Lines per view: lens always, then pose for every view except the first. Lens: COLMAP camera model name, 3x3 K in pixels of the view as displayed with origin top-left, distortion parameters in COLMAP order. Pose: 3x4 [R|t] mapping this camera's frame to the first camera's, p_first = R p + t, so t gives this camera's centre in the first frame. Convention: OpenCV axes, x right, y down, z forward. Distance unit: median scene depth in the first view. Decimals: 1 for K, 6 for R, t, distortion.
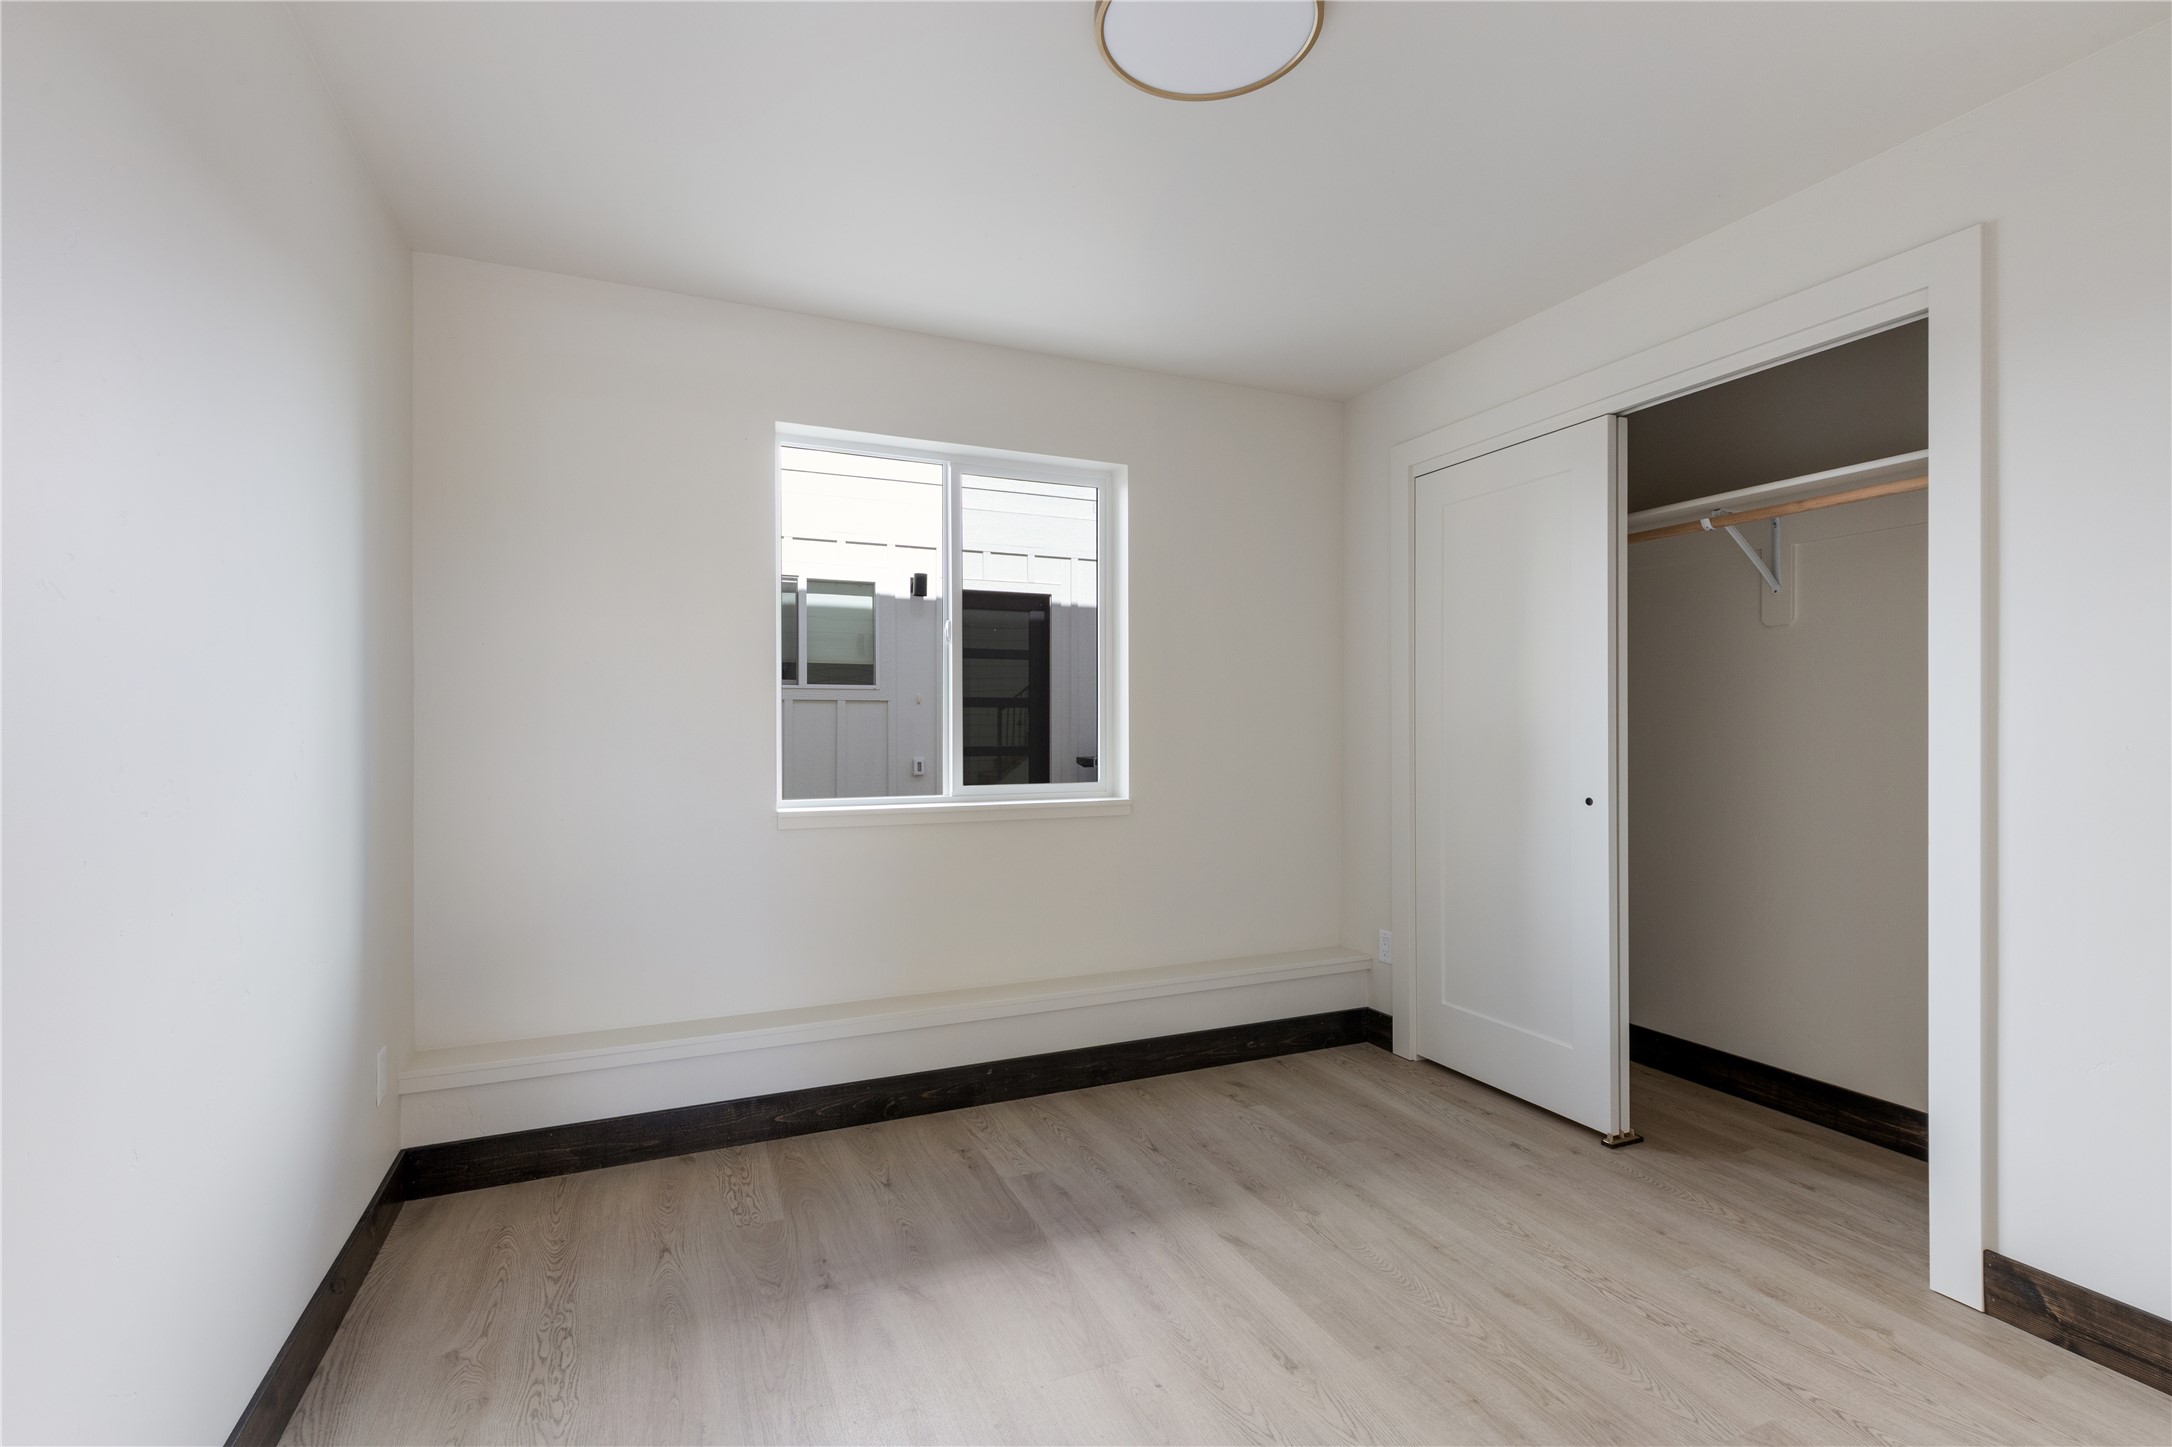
lens RADIAL K [[992.6, 0, 1084.3], [0, 992.6, 727.5], [0, 0, 1]] dist [0.001745, 0.000568]
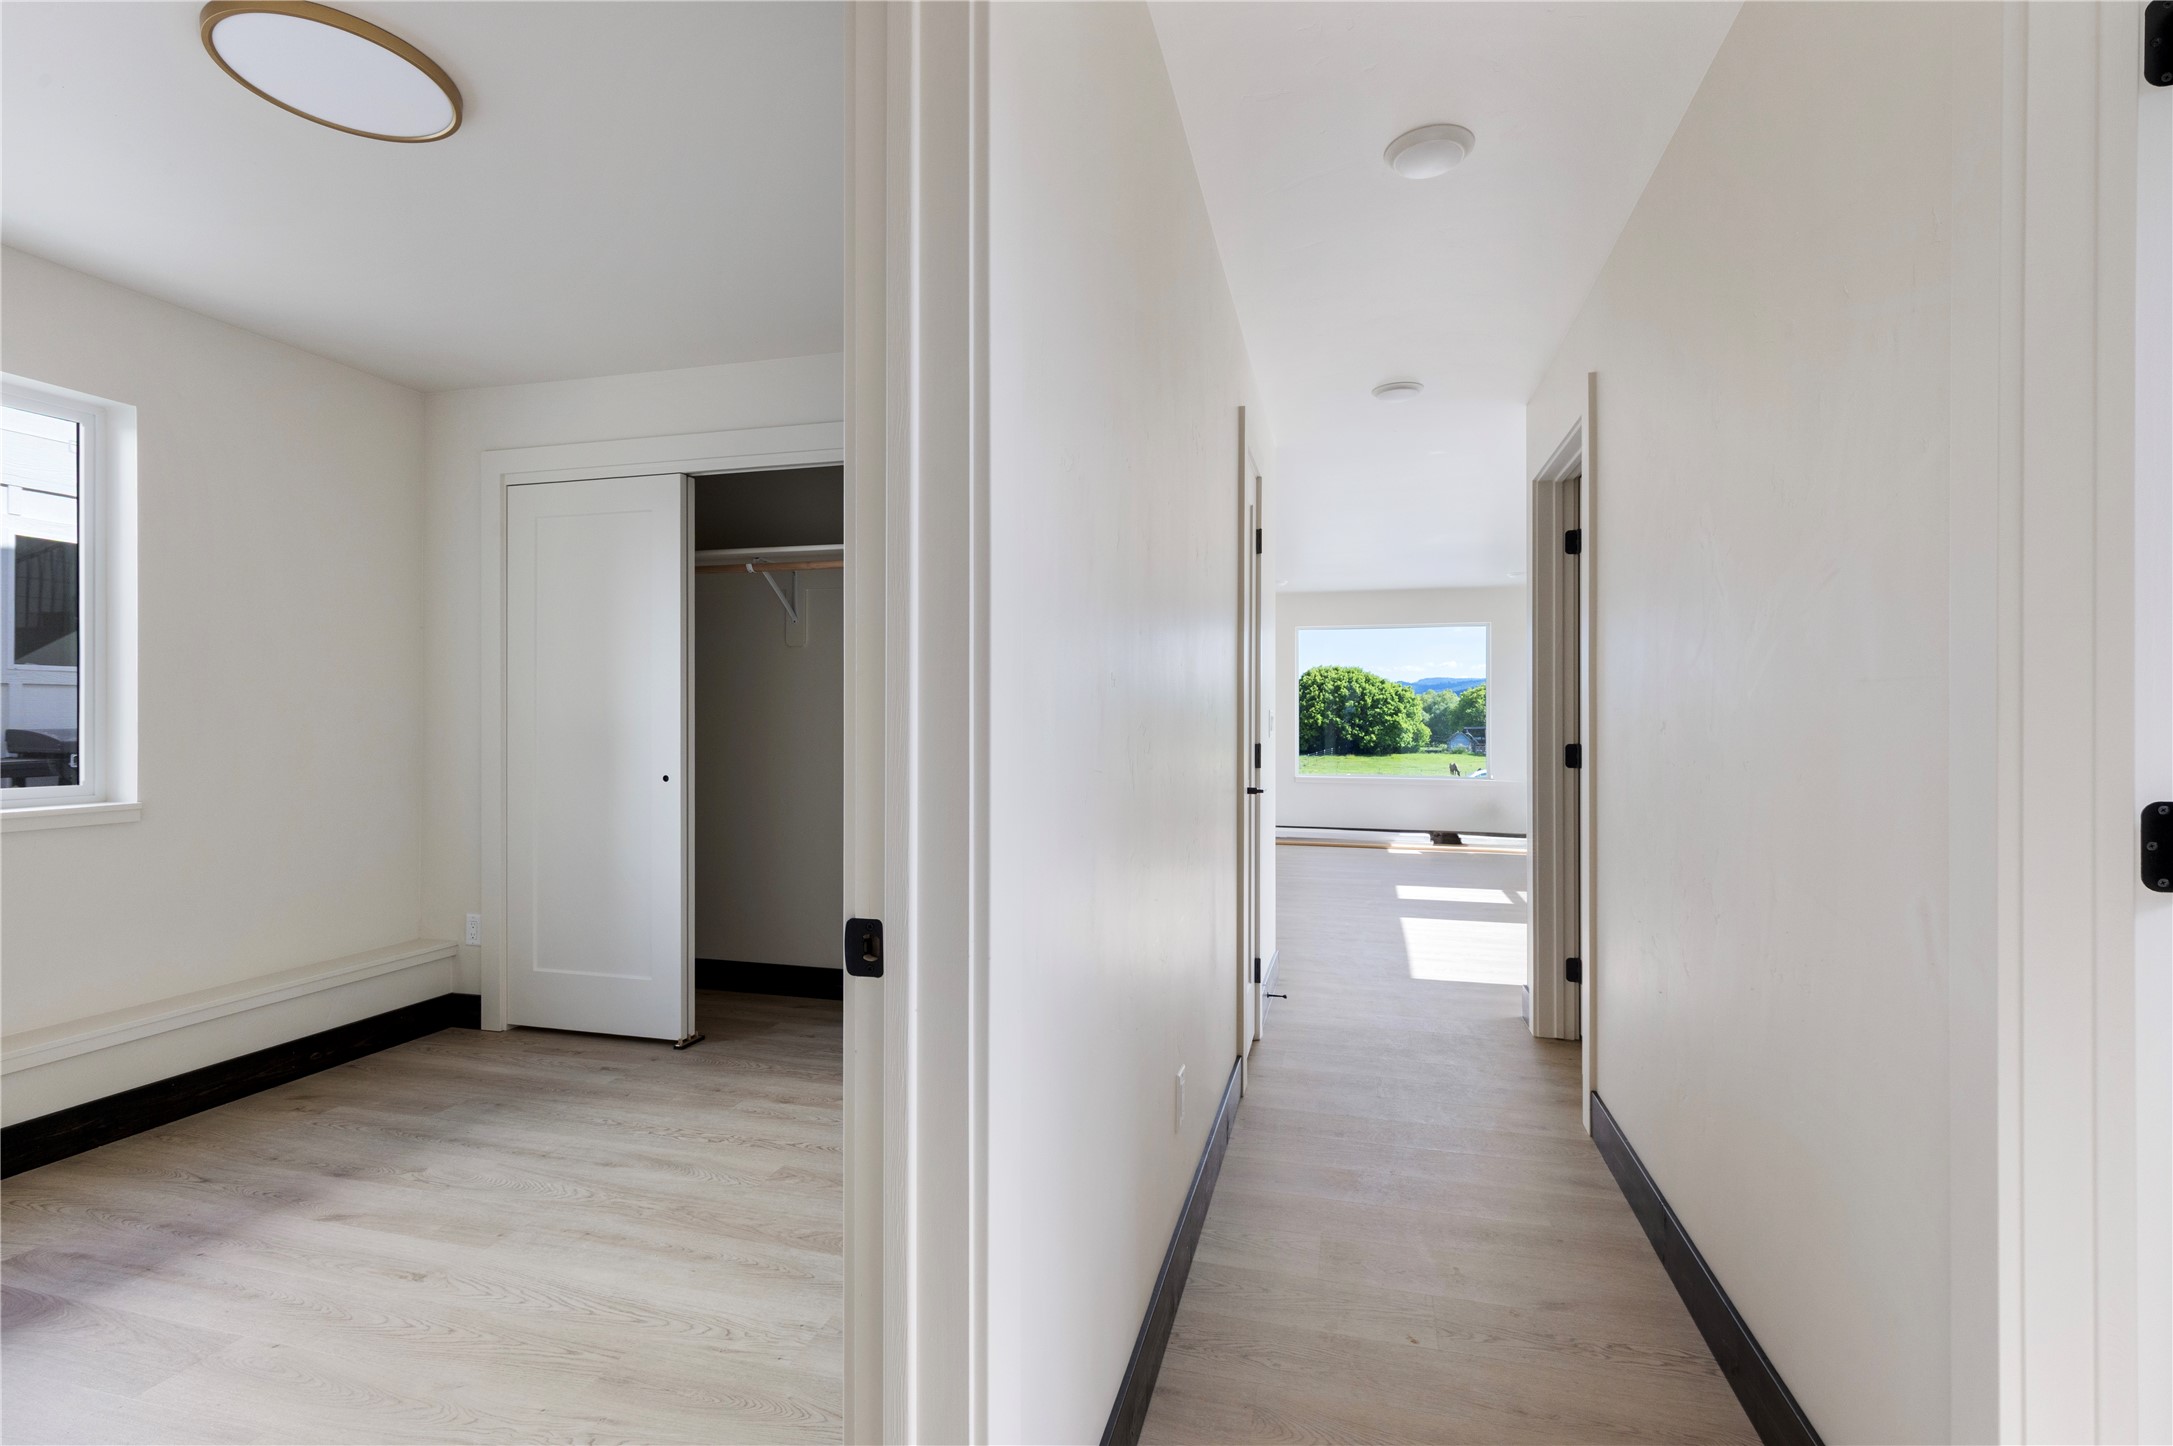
lens RADIAL K [[993.0, 0, 1086.0], [0, 993.0, 721.8], [0, 0, 1]] dist [0.001745, 0.000568]
pose [[0.635488, 0.000916, 0.772111, -0.129275], [-0.003029, 0.999995, 0.001307, -0.000223], [-0.772105, -0.003170, 0.635487, -0.217618]]
